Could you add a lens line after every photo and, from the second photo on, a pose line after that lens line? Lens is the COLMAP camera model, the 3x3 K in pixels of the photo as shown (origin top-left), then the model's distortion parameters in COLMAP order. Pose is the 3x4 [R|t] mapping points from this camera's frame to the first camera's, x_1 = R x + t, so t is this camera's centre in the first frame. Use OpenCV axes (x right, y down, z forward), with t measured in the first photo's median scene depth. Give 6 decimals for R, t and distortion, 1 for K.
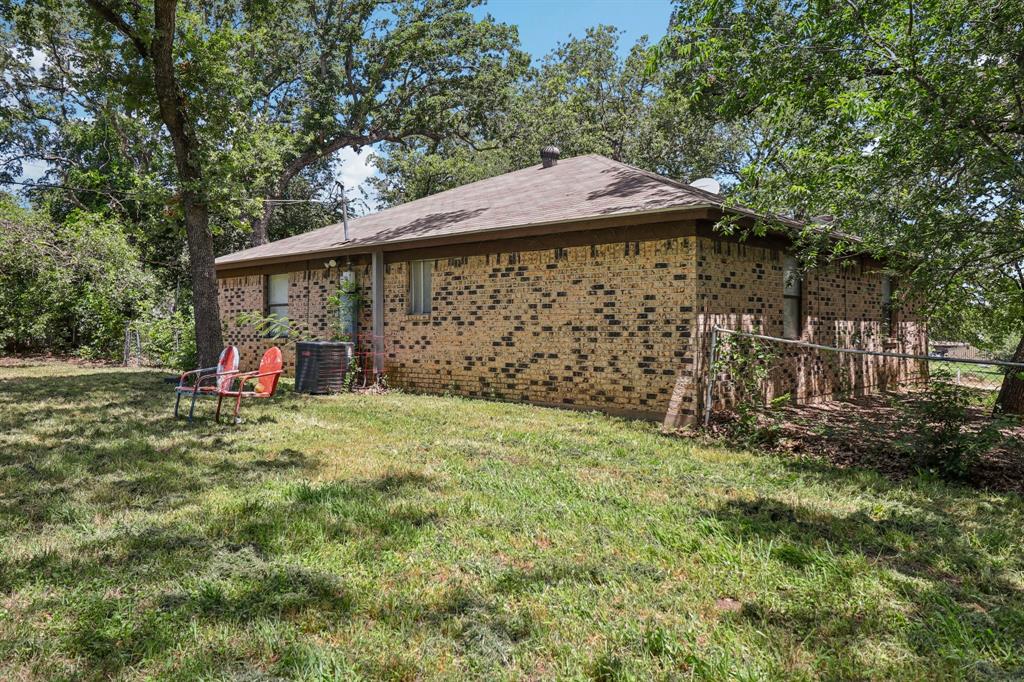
lens RADIAL K [[771.4, 0, 511.6], [0, 771.4, 336.1], [0, 0, 1]] dist [-0.004192, -0.000088]
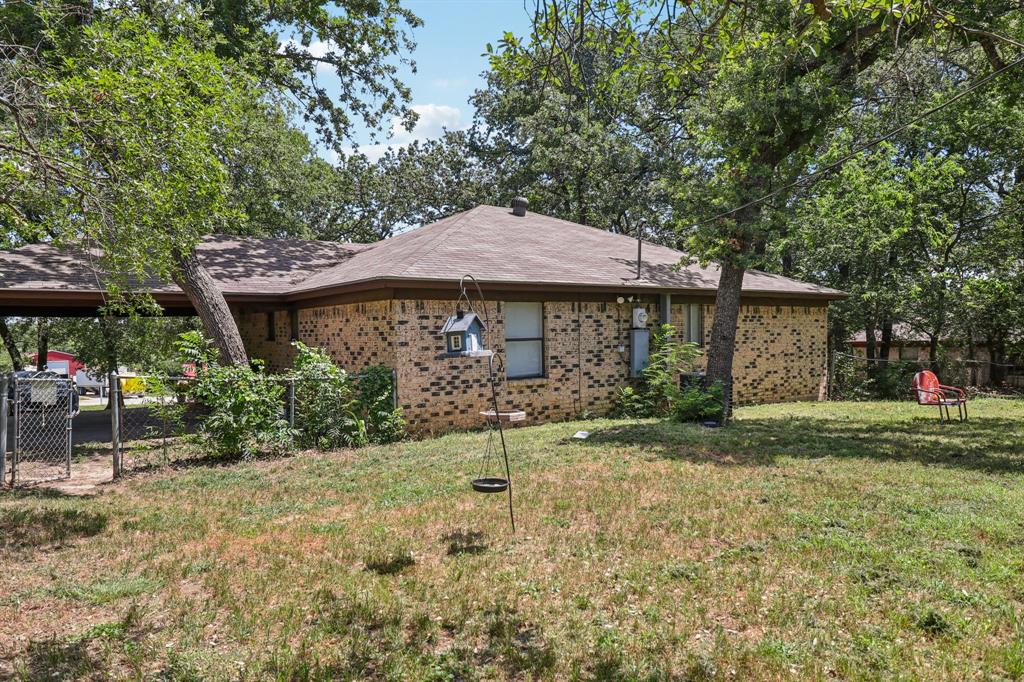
lens RADIAL K [[707.4, 0, 512.4], [0, 707.4, 341.5], [0, 0, 1]] dist [-0.004719, -0.000223]
pose [[0.195709, -0.020924, 0.980439, -1.448947], [0.017777, 0.999684, 0.017786, -0.071692], [-0.980501, 0.013949, 0.196019, 1.193618]]
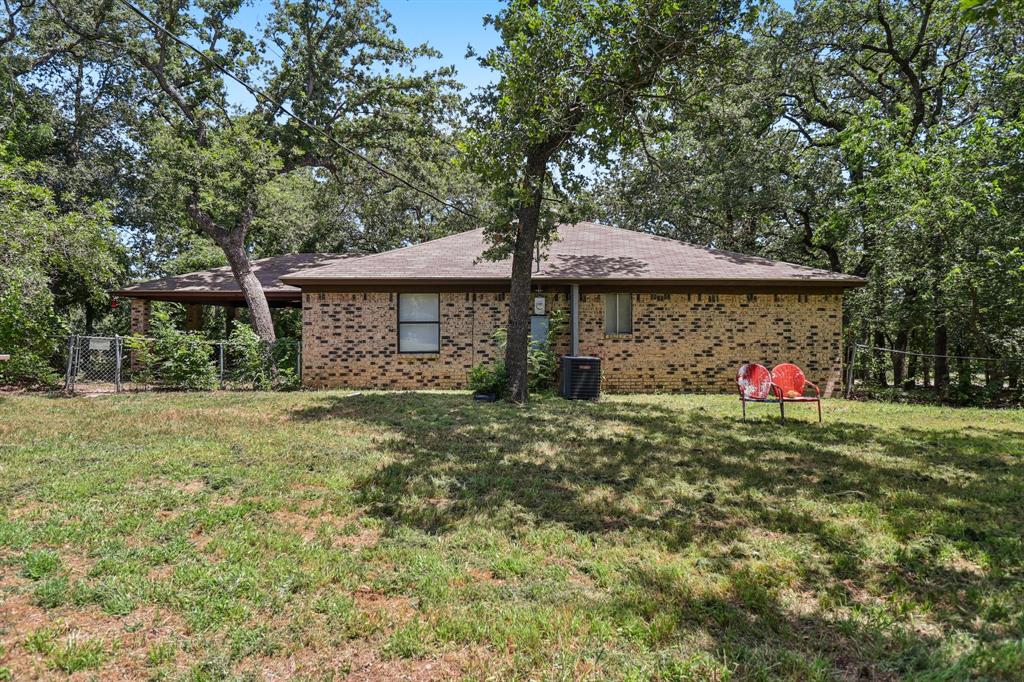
lens RADIAL K [[564.3, 0, 511.6], [0, 564.3, 338.1], [0, 0, 1]] dist [0.001308, -0.000033]
pose [[0.704465, -0.000974, 0.709738, -1.054434], [0.006277, 0.999968, -0.004858, -0.019867], [-0.709711, 0.007877, 0.704449, 0.500684]]
